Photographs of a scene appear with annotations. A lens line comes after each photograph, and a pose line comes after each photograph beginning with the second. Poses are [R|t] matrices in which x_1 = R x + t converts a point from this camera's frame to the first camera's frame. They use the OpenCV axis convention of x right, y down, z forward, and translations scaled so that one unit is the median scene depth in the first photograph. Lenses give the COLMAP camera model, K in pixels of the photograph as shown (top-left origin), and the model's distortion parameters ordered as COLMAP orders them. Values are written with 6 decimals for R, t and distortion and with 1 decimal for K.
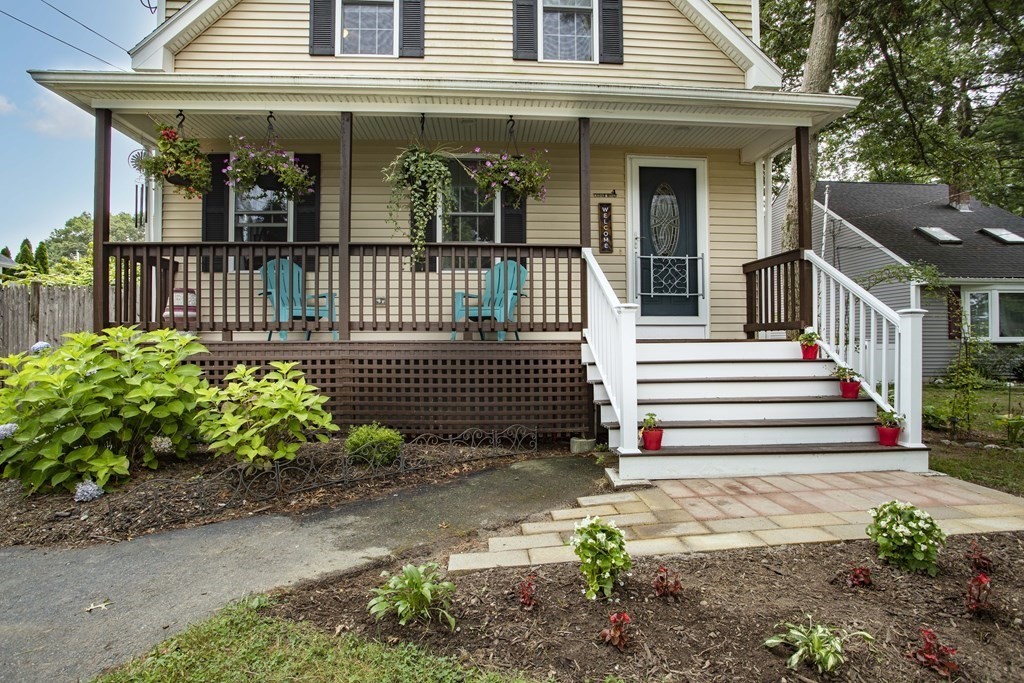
lens RADIAL K [[510.4, 0, 510.0], [0, 510.4, 336.8], [0, 0, 1]] dist [-0.040746, 0.000450]
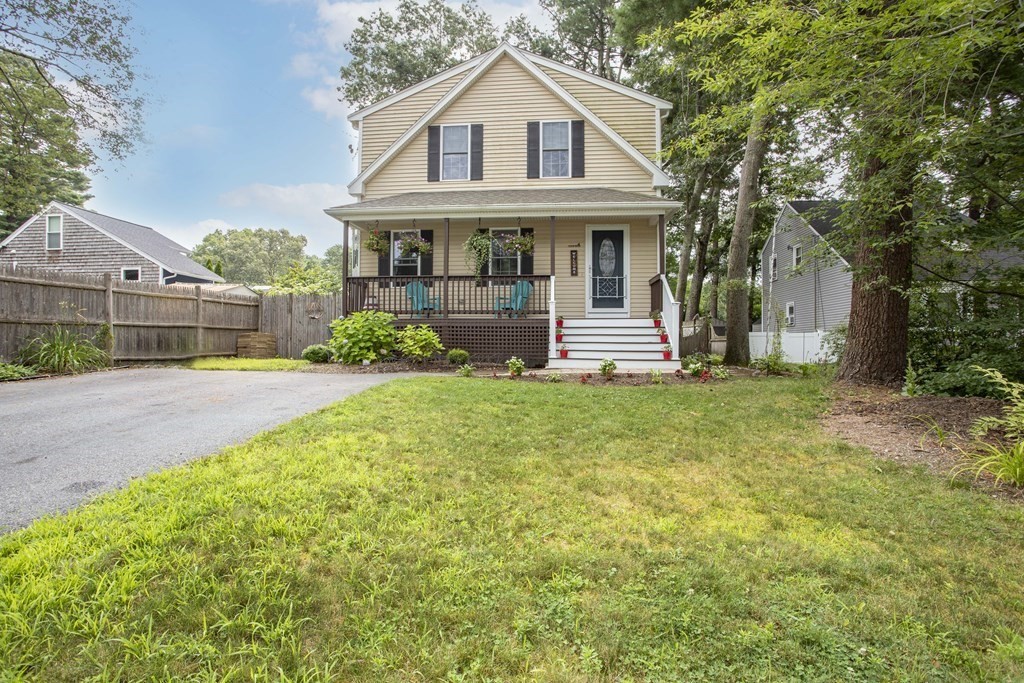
lens RADIAL K [[510.4, 0, 511.4], [0, 510.4, 340.5], [0, 0, 1]] dist [-0.040746, 0.000450]
pose [[0.987561, 0.004866, -0.157163, 0.290269], [-0.004556, 0.999987, 0.002332, 0.089415], [0.157172, -0.001587, 0.987570, -1.081460]]
